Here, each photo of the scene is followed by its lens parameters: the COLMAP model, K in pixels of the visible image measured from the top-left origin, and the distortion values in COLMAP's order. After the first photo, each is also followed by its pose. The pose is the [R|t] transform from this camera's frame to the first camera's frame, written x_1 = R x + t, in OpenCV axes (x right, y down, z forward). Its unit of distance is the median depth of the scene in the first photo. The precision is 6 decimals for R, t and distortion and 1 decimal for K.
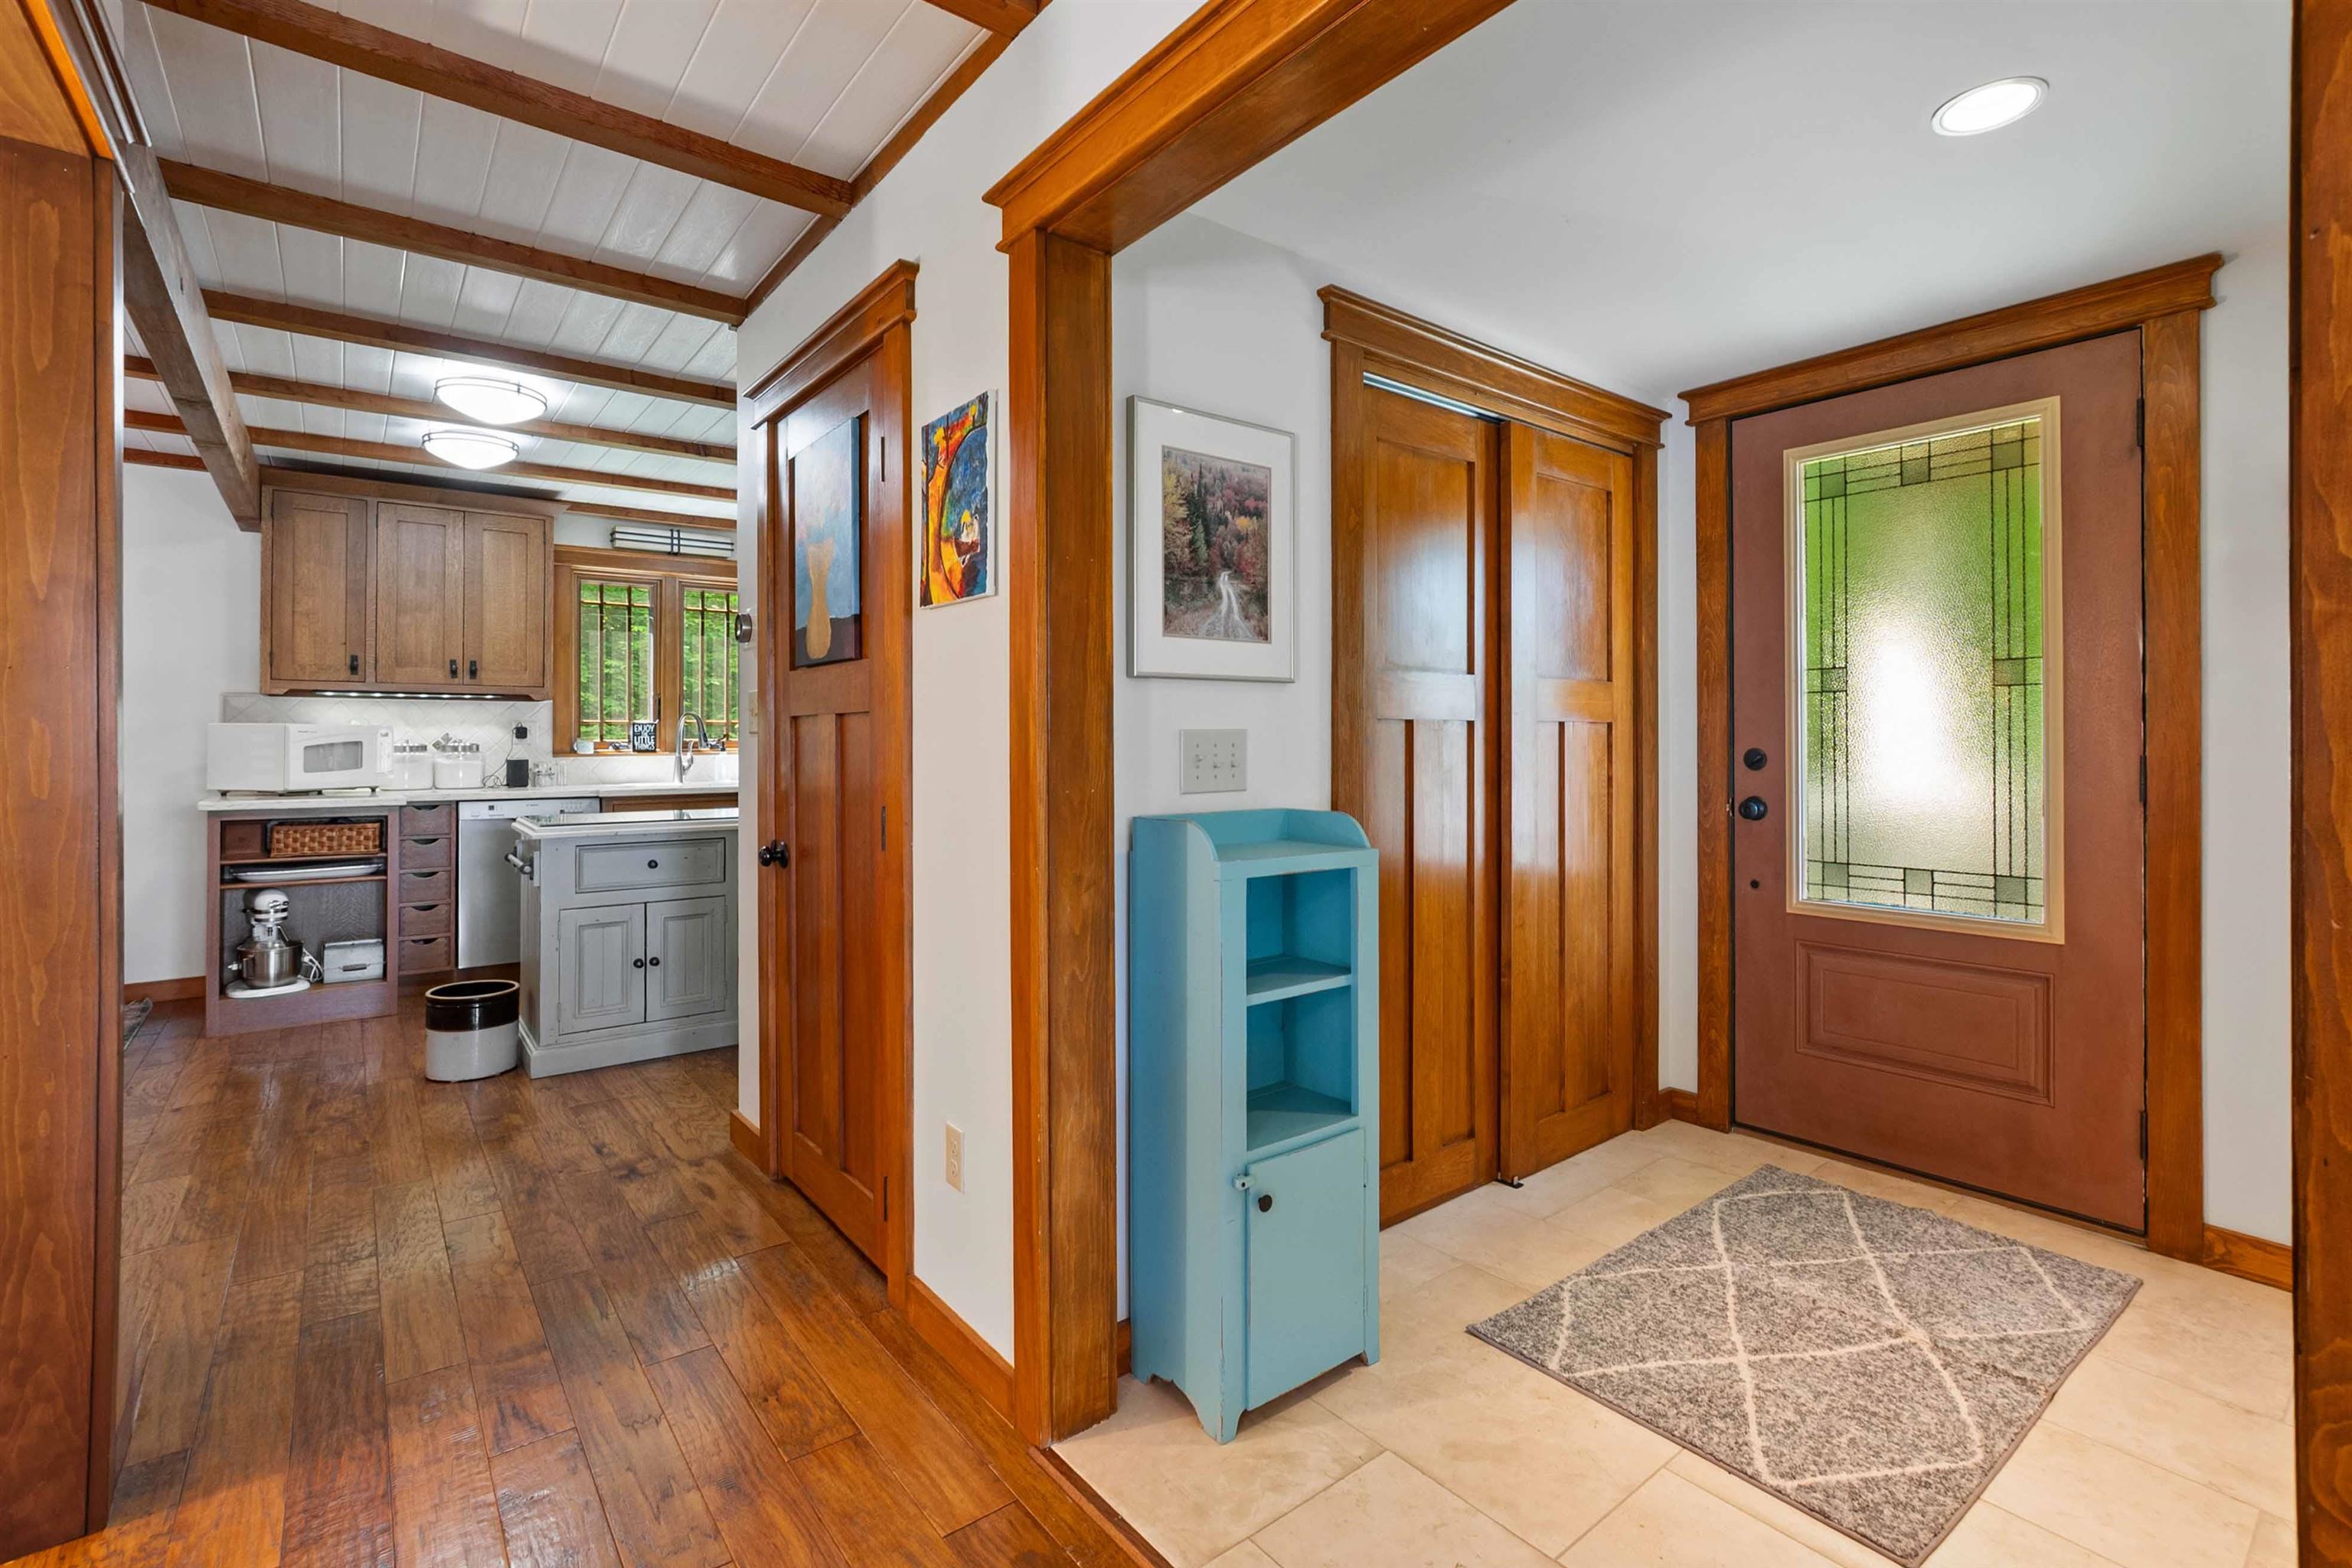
lens RADIAL K [[1052.8, 0, 1188.0], [0, 1052.8, 740.6], [0, 0, 1]] dist [-0.016168, 0.005440]
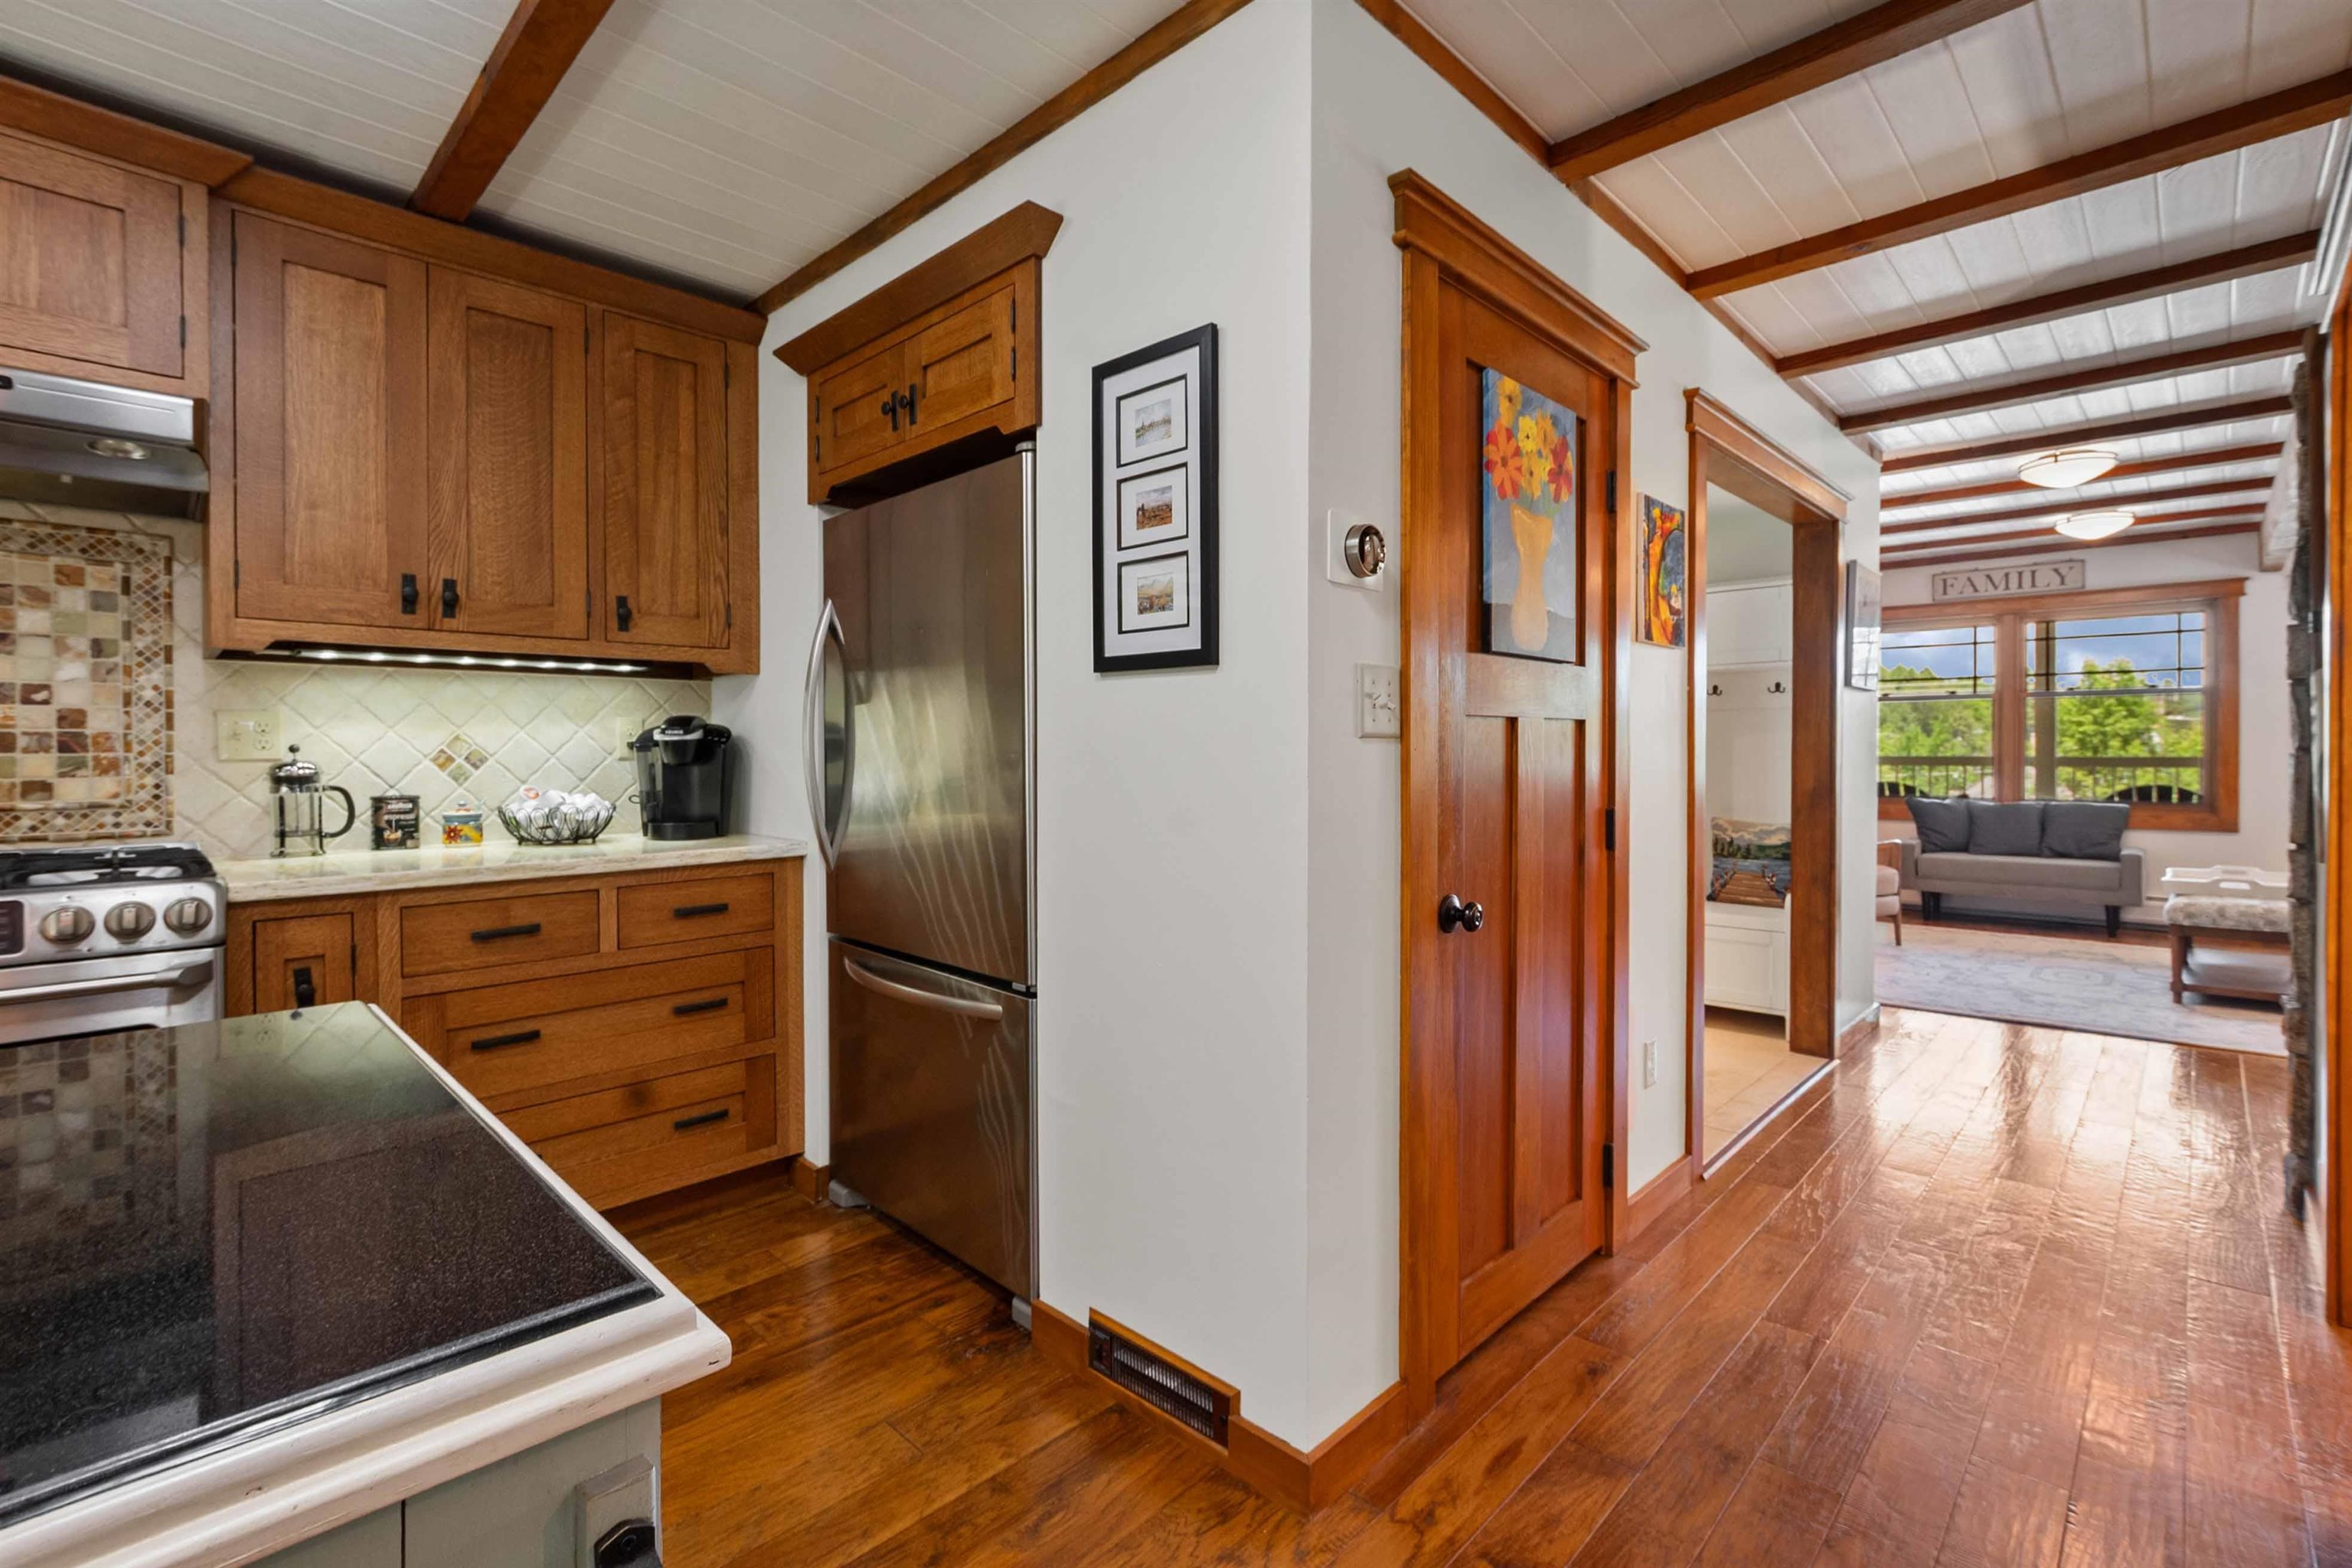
lens RADIAL K [[1052.8, 0, 1180.8], [0, 1052.8, 764.4], [0, 0, 1]] dist [-0.016168, 0.005440]
pose [[-0.122076, -0.011355, 0.992456, -0.610212], [0.005487, 0.999912, 0.012115, 0.000271], [-0.992506, 0.006924, -0.122003, 0.731481]]
